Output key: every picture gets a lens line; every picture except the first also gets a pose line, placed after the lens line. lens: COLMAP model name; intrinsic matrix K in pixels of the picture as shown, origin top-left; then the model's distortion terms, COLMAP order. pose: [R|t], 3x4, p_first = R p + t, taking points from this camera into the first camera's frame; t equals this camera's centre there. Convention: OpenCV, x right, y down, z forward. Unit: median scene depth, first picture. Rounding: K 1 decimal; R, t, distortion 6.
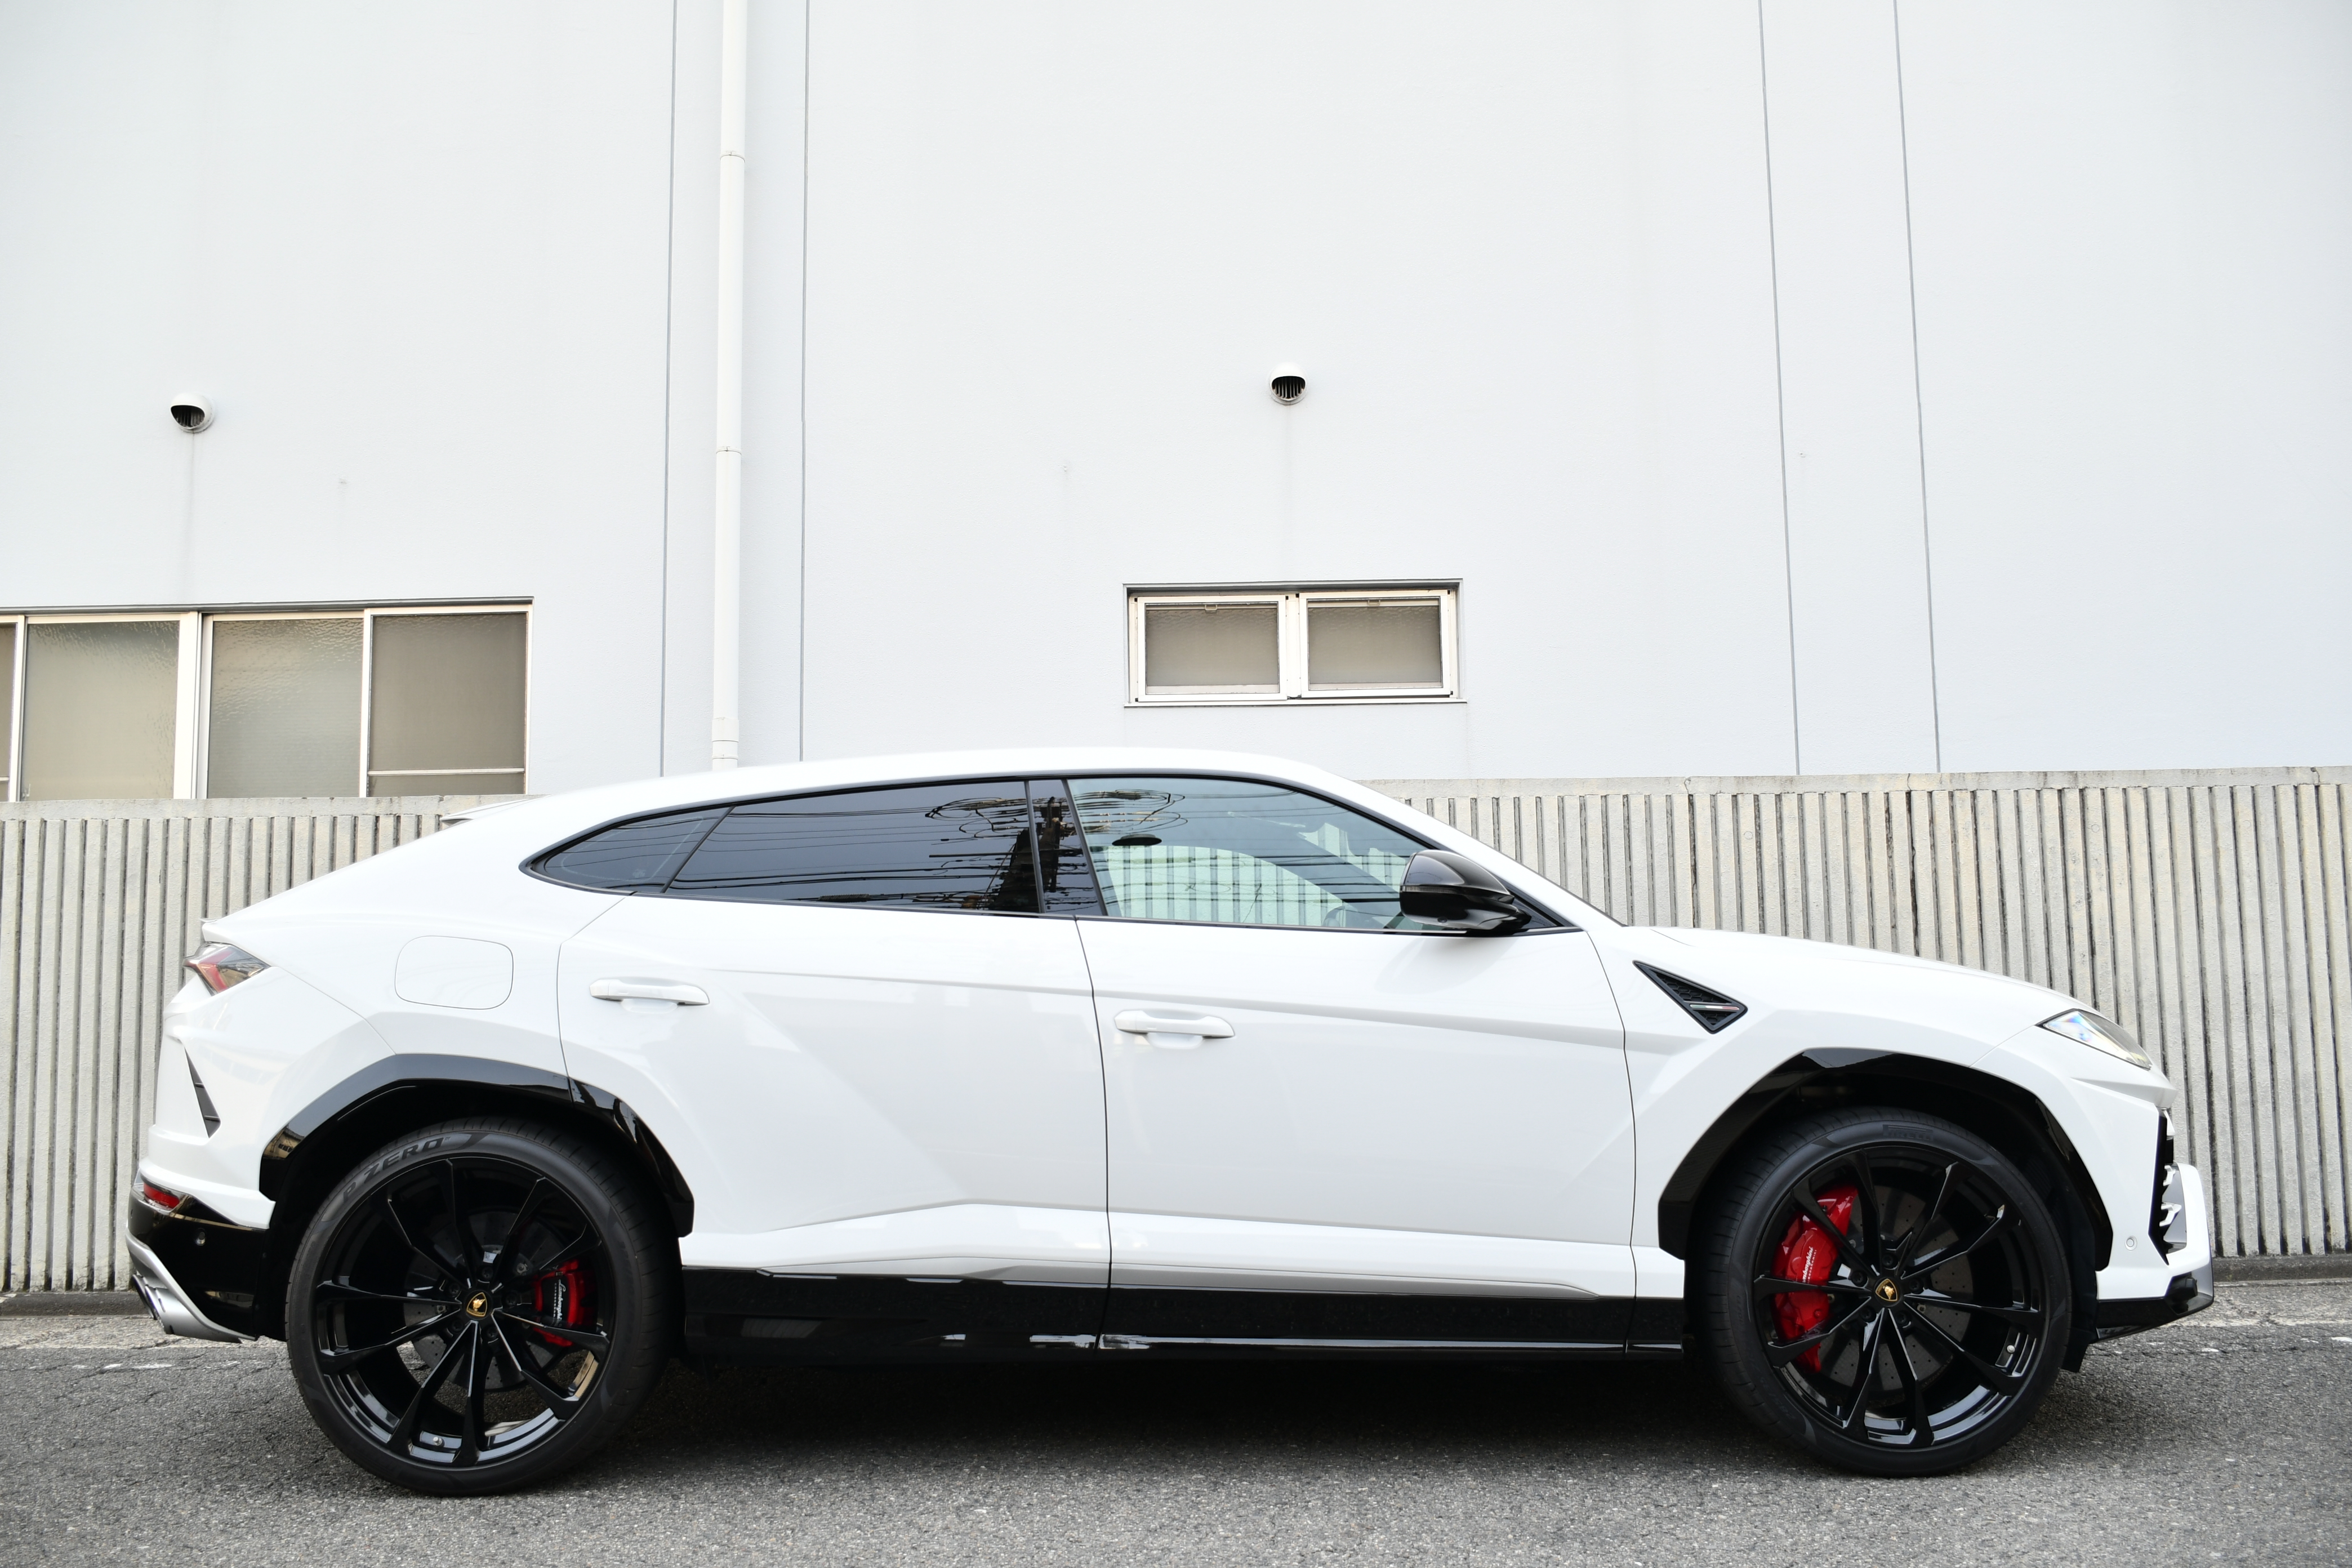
lens RADIAL K [[1815.9, 0, 1176.6], [0, 1815.9, 768.5], [0, 0, 1]] dist [-0.024382, 0.003311]
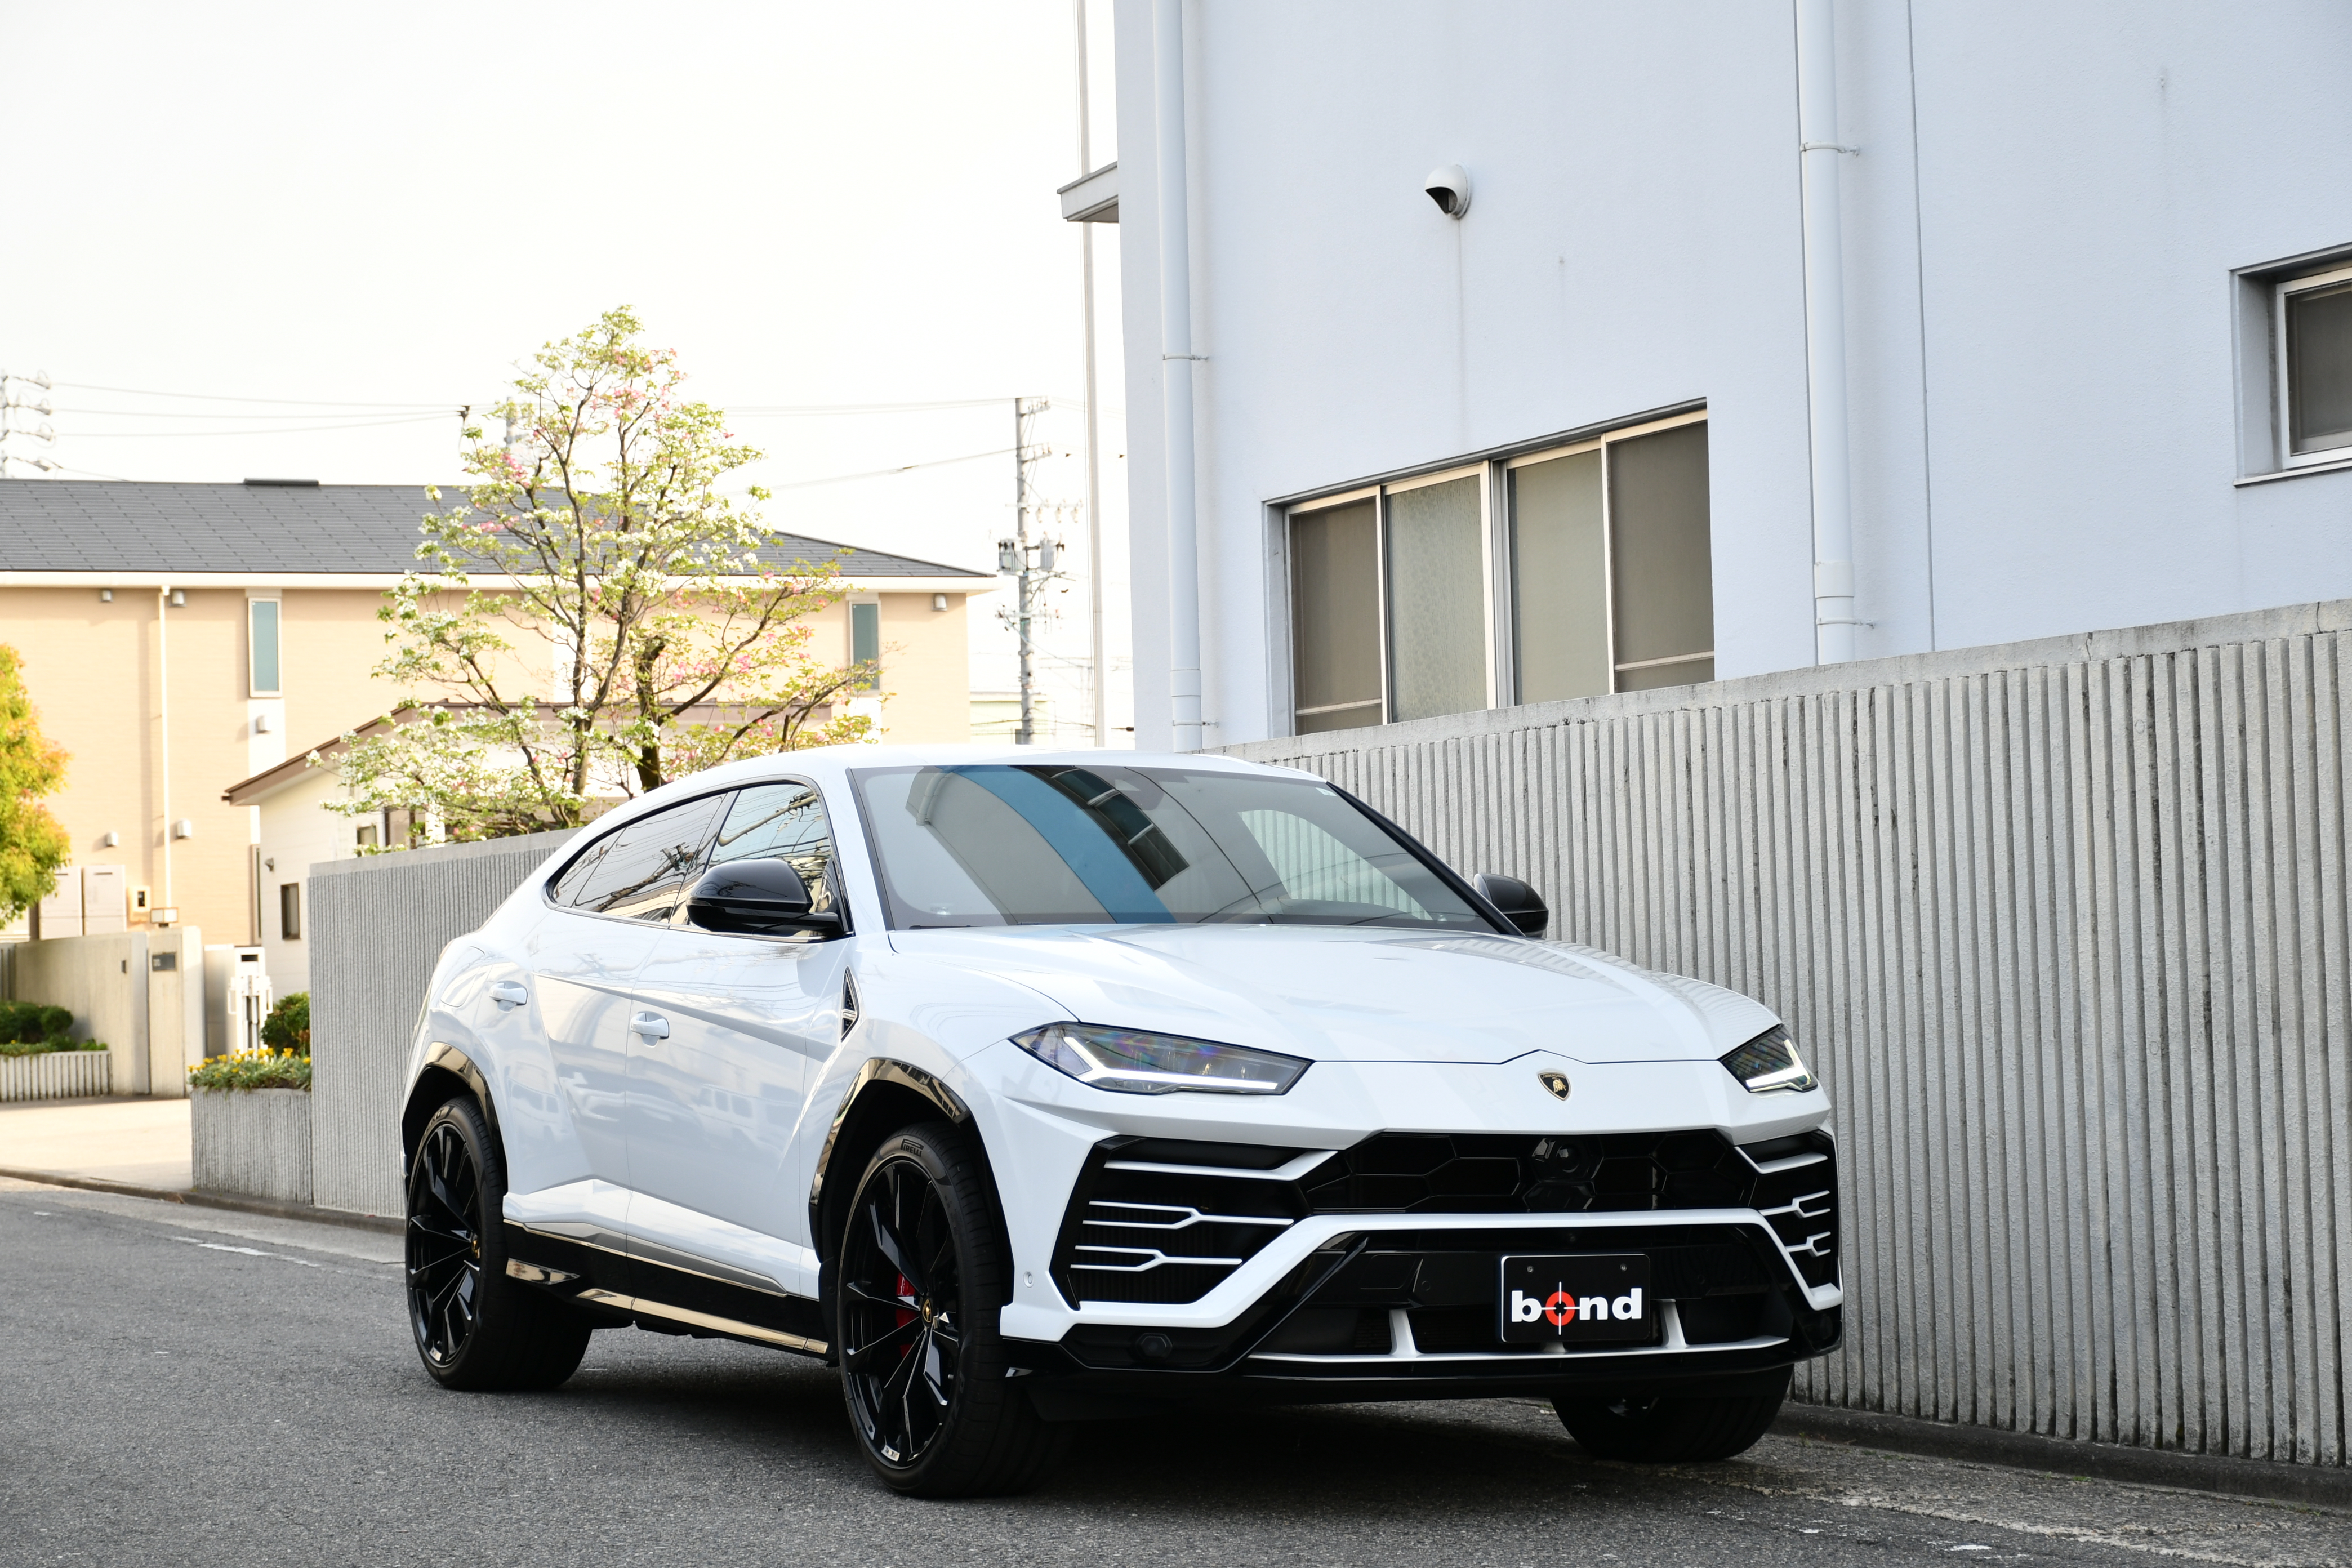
lens RADIAL K [[4964.1, 0, 1171.0], [0, 4964.1, 788.0], [0, 0, 1]] dist [0.017258, 0.000000]
pose [[0.414636, -0.030154, -0.909487, 1.341295], [0.116796, 0.992948, 0.020326, -0.011247], [0.902461, -0.114652, 0.415234, 0.028090]]
